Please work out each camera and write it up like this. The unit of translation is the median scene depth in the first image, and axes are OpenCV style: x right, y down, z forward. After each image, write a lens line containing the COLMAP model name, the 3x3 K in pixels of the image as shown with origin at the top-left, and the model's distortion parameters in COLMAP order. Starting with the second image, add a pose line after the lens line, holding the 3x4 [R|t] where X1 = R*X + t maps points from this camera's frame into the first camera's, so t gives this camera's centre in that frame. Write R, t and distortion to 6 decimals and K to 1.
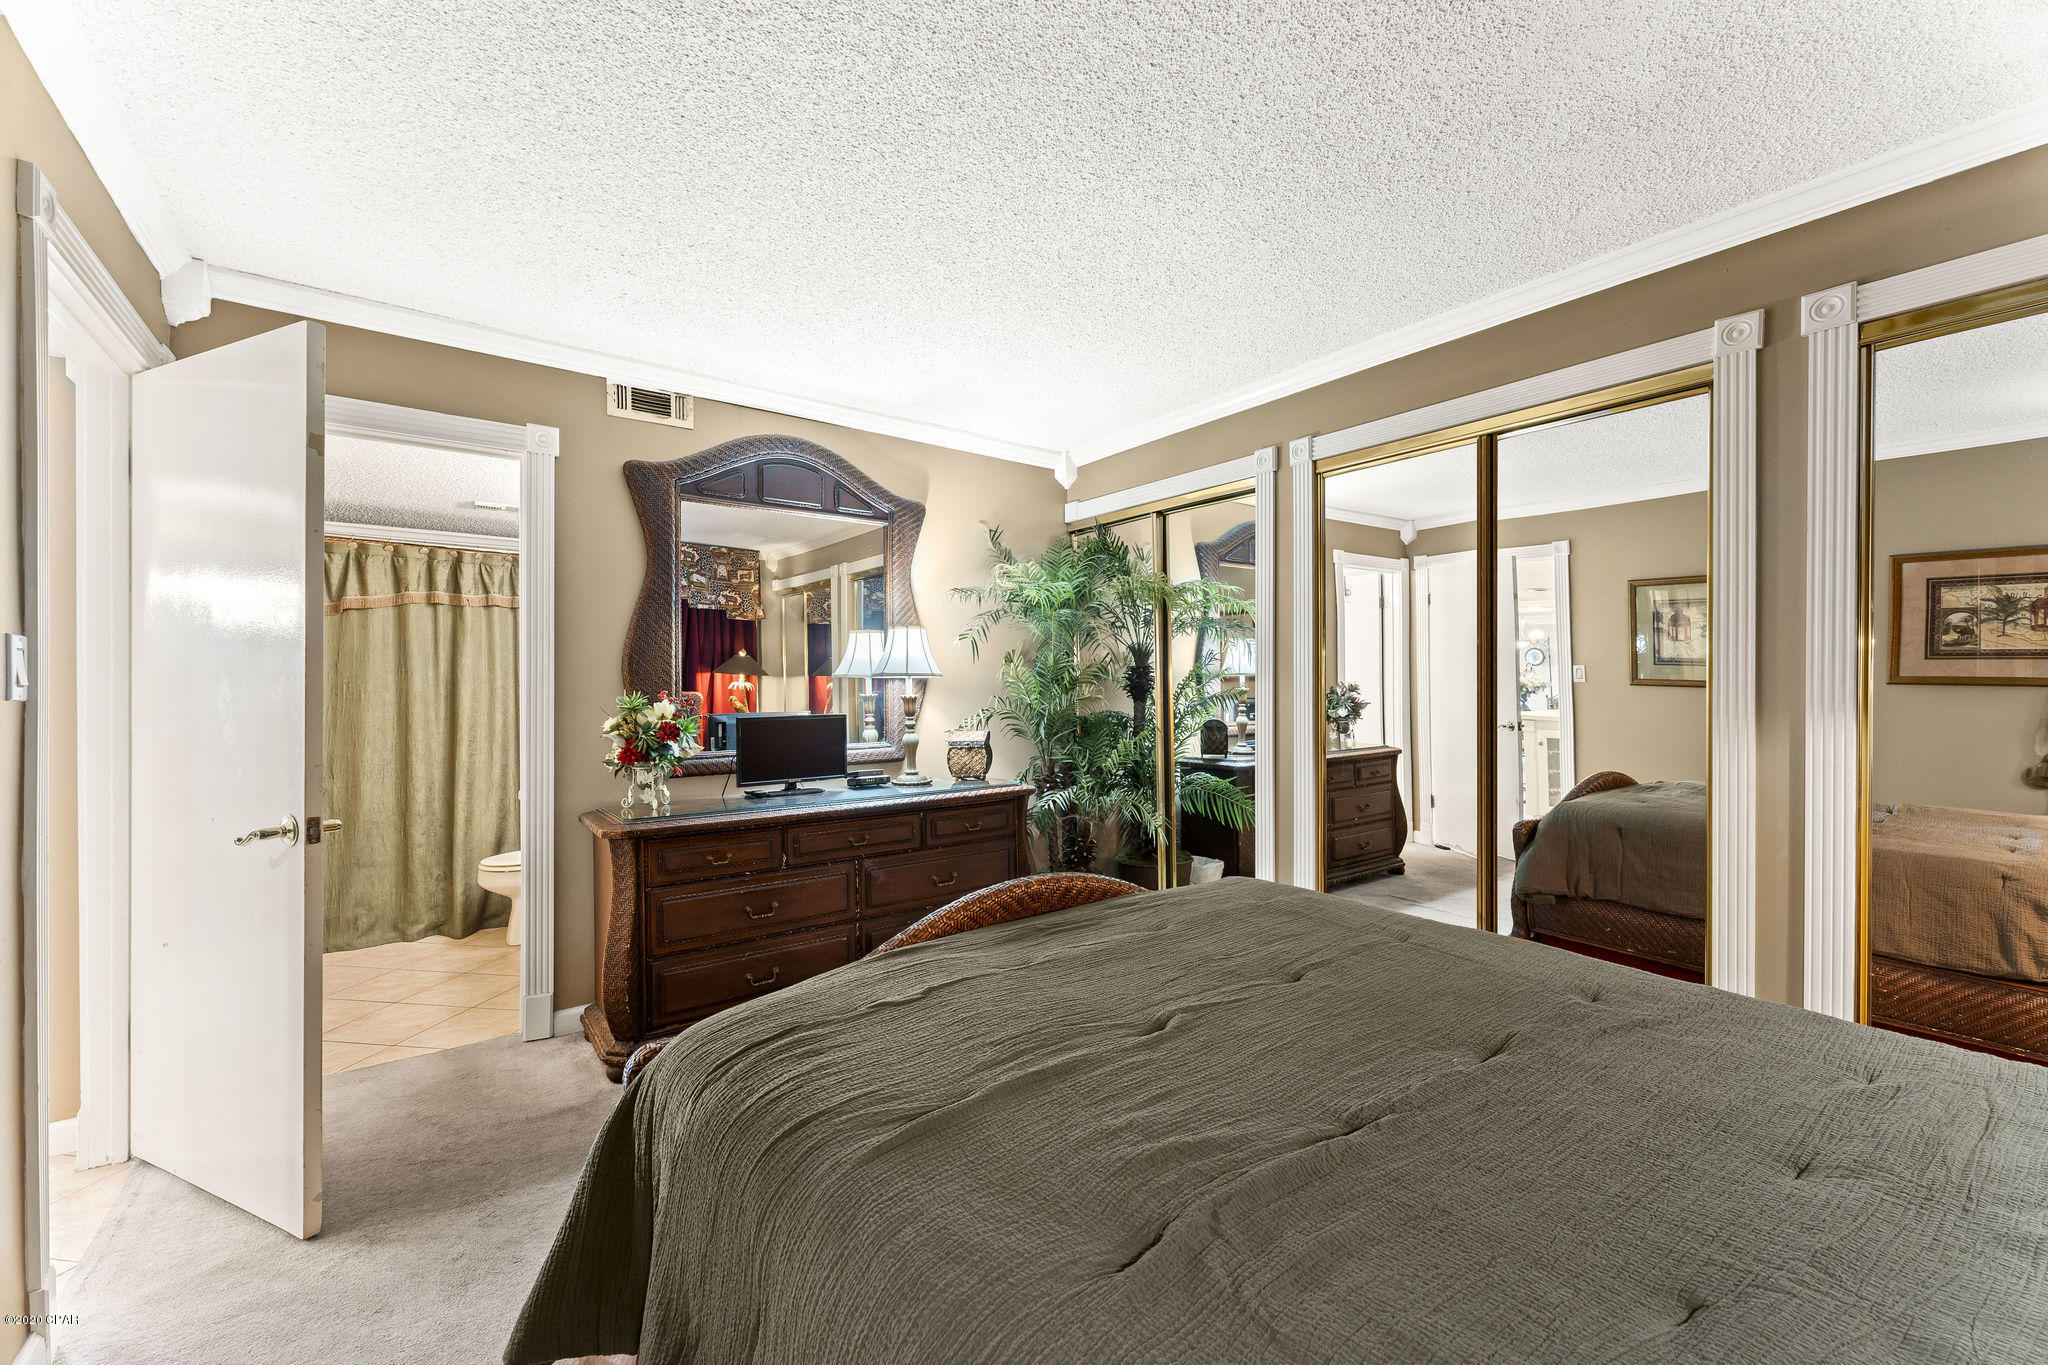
lens RADIAL K [[819.2, 0, 1025.9], [0, 819.2, 681.1], [0, 0, 1]] dist [-0.002862, -0.000173]
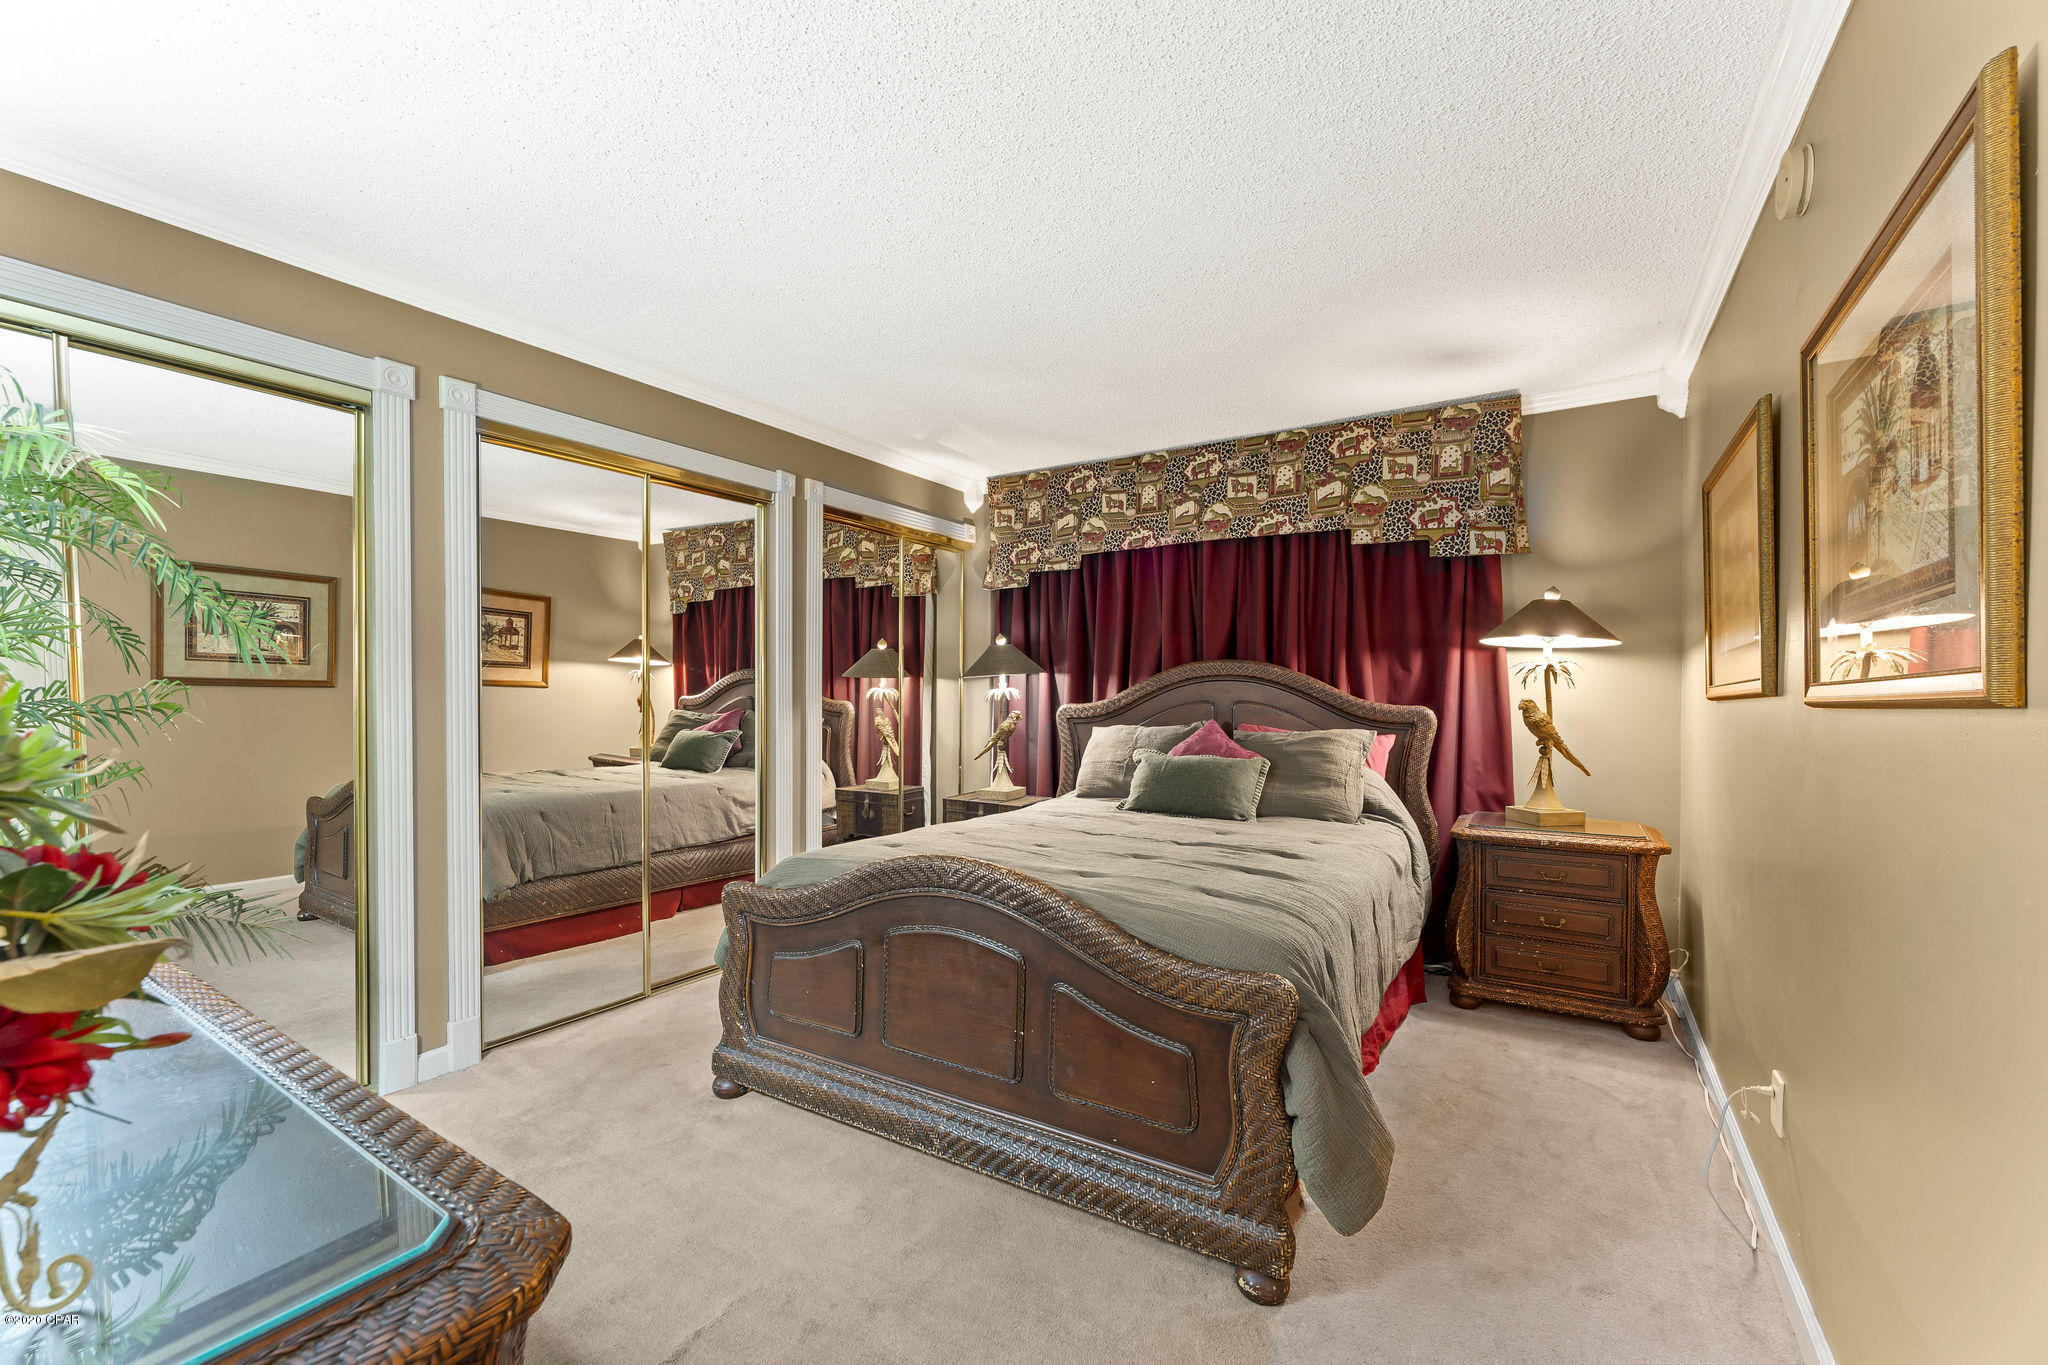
lens RADIAL K [[819.2, 0, 1020.8], [0, 819.2, 680.0], [0, 0, 1]] dist [-0.002862, -0.000173]
pose [[-0.395345, 0.005672, 0.918515, -0.536224], [0.009519, 0.999953, -0.002078, -0.001559], [-0.918483, 0.007922, -0.395380, 0.732301]]
